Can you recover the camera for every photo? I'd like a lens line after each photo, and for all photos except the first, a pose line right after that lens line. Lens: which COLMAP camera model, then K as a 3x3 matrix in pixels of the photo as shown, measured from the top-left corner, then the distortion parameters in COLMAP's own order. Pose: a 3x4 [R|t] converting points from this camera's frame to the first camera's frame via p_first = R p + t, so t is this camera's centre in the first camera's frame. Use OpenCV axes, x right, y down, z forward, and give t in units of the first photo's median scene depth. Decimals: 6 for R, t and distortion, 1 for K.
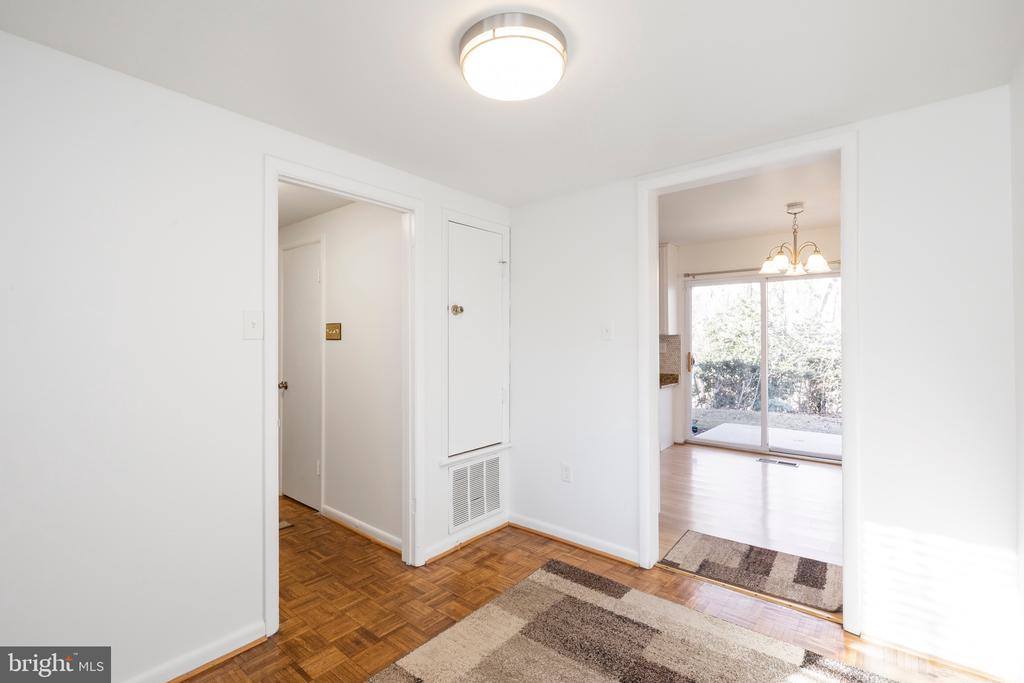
lens RADIAL K [[453.5, 0, 517.3], [0, 453.5, 332.2], [0, 0, 1]] dist [-0.004225, 0.000303]
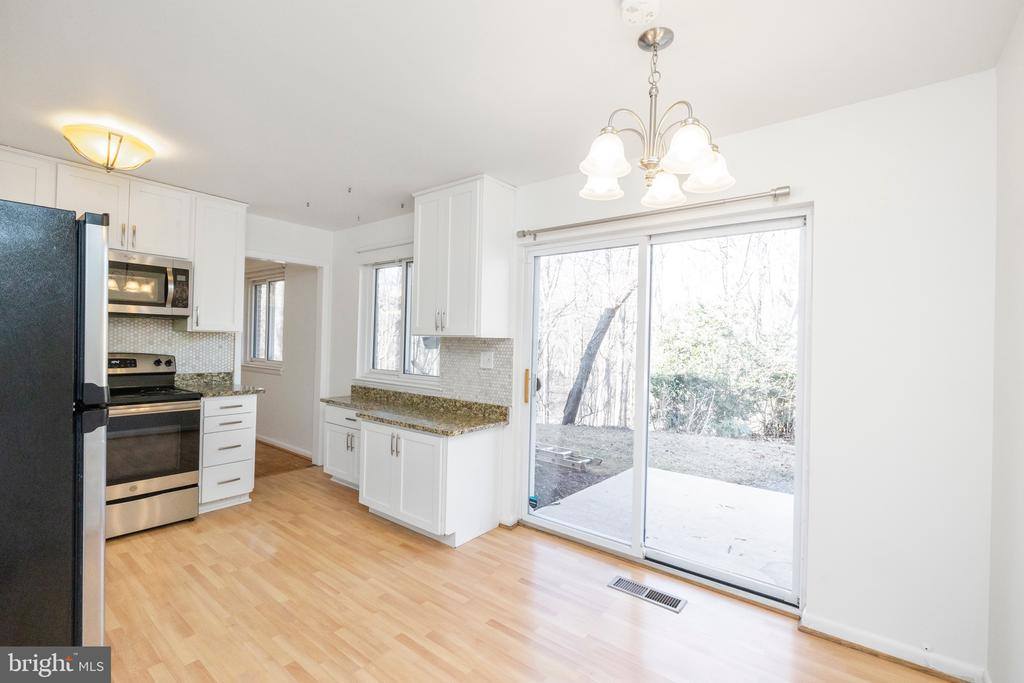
lens RADIAL K [[453.5, 0, 508.2], [0, 453.5, 337.9], [0, 0, 1]] dist [-0.004225, 0.000303]
pose [[0.999451, 0.026622, 0.019710, 0.118018], [-0.026659, 0.999643, 0.001583, 0.001496], [-0.019661, -0.002108, 0.999804, 0.145593]]
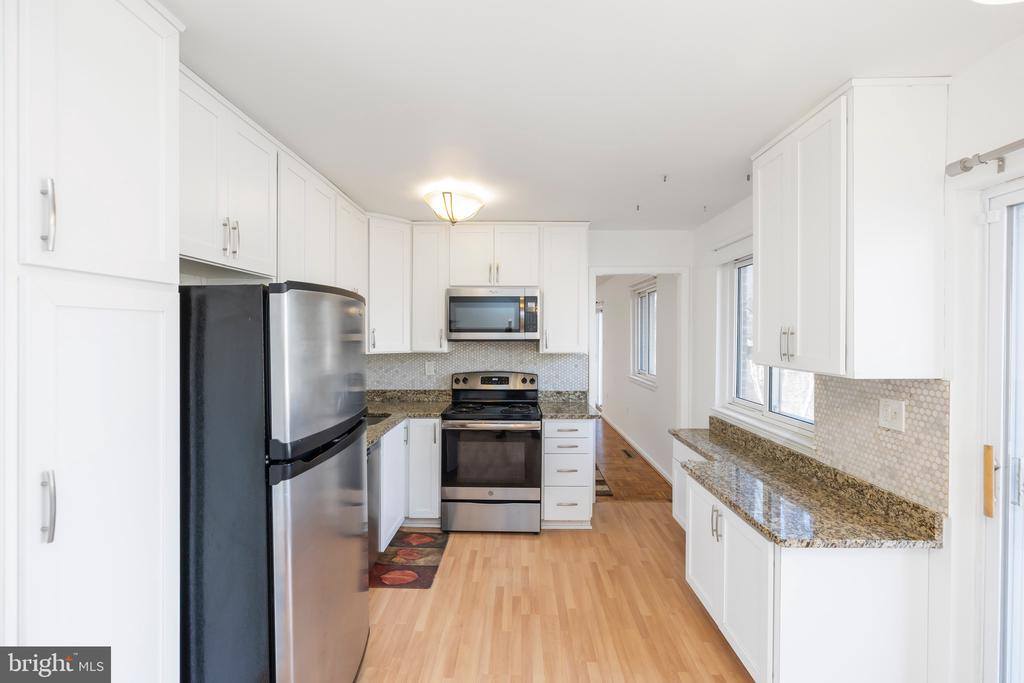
lens RADIAL K [[453.5, 0, 511.5], [0, 453.5, 337.5], [0, 0, 1]] dist [-0.004225, 0.000303]
pose [[0.623264, 0.011434, -0.781928, 0.141833], [0.002736, 0.999855, 0.016802, -0.009261], [0.782006, -0.012612, 0.623143, 0.207976]]
